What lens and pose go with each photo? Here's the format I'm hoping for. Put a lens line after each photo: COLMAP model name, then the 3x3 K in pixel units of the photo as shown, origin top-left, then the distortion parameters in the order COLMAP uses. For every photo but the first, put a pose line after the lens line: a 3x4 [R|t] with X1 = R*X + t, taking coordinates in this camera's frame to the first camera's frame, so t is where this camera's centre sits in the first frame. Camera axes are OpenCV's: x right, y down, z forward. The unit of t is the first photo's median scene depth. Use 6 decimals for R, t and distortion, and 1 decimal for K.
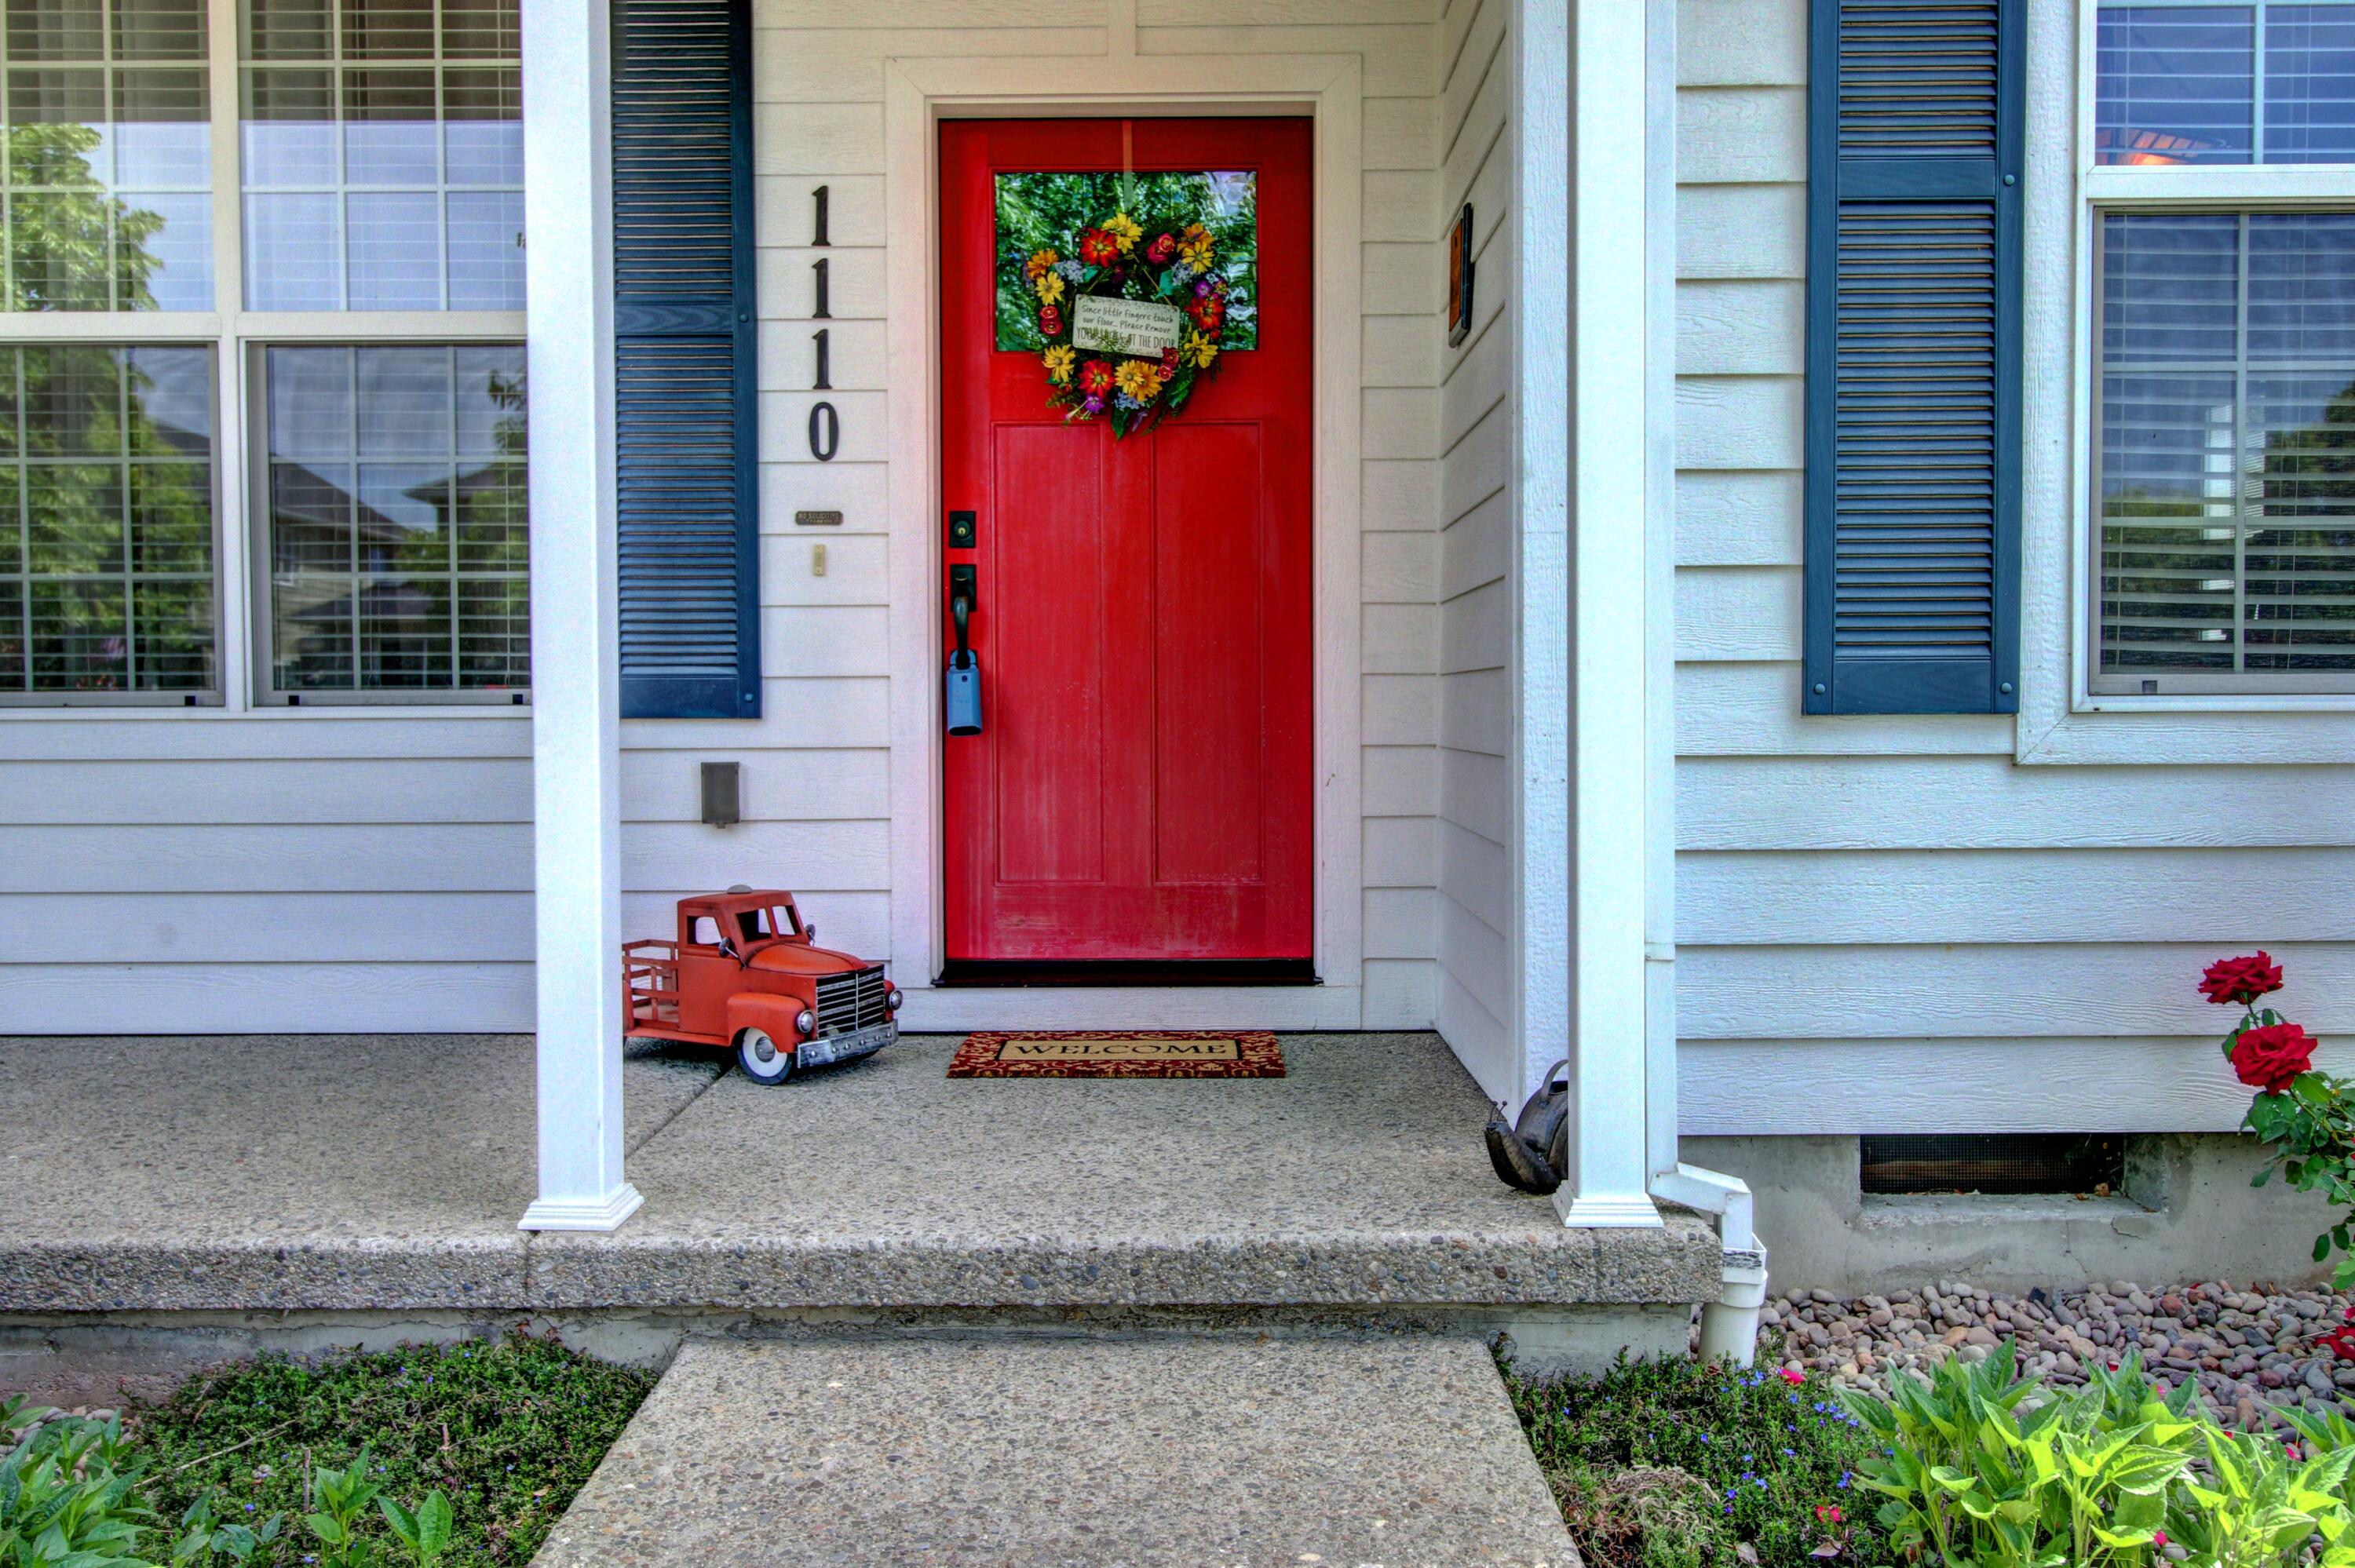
lens RADIAL K [[1952.1, 0, 1177.5], [0, 1952.1, 784.0], [0, 0, 1]] dist [0.000124, 0.000089]
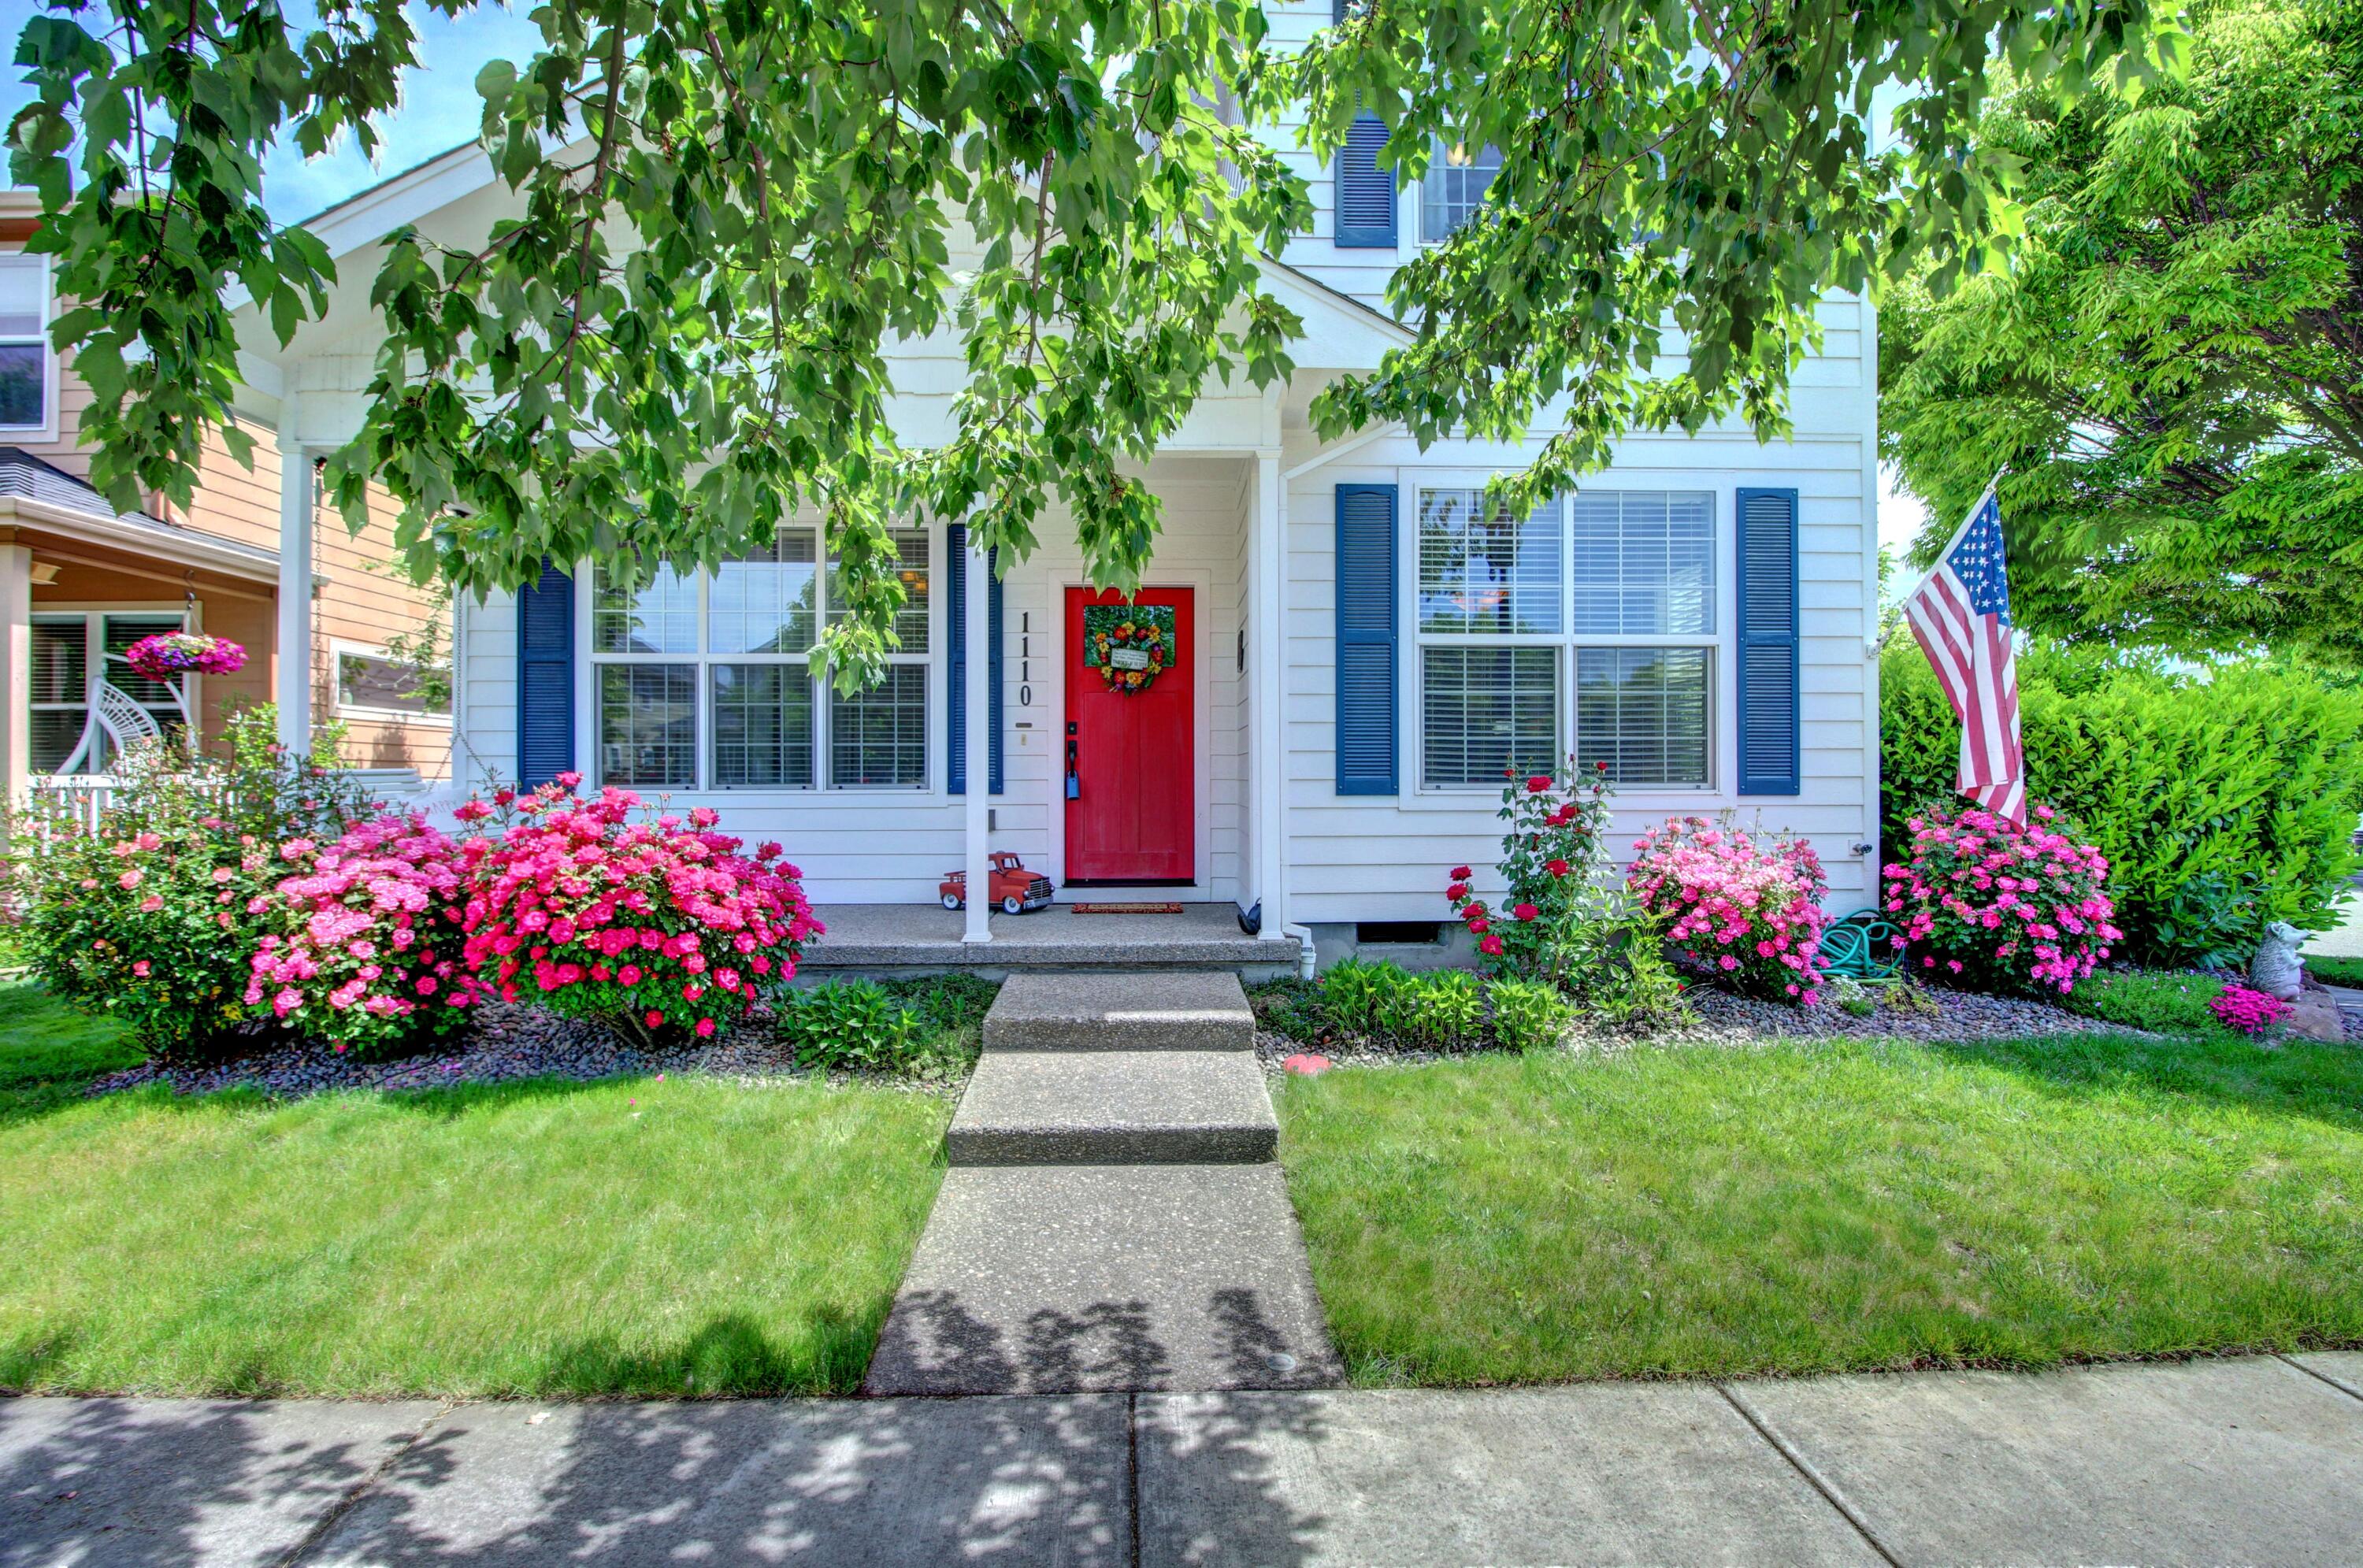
lens RADIAL K [[1087.5, 0, 1181.5], [0, 1087.5, 784.0], [0, 0, 1]] dist [-0.000145, -0.000050]
pose [[0.999312, 0.001776, 0.037049, -0.010029], [-0.000534, 0.999438, -0.033524, 0.006073], [-0.037088, 0.033482, 0.998751, -0.691711]]
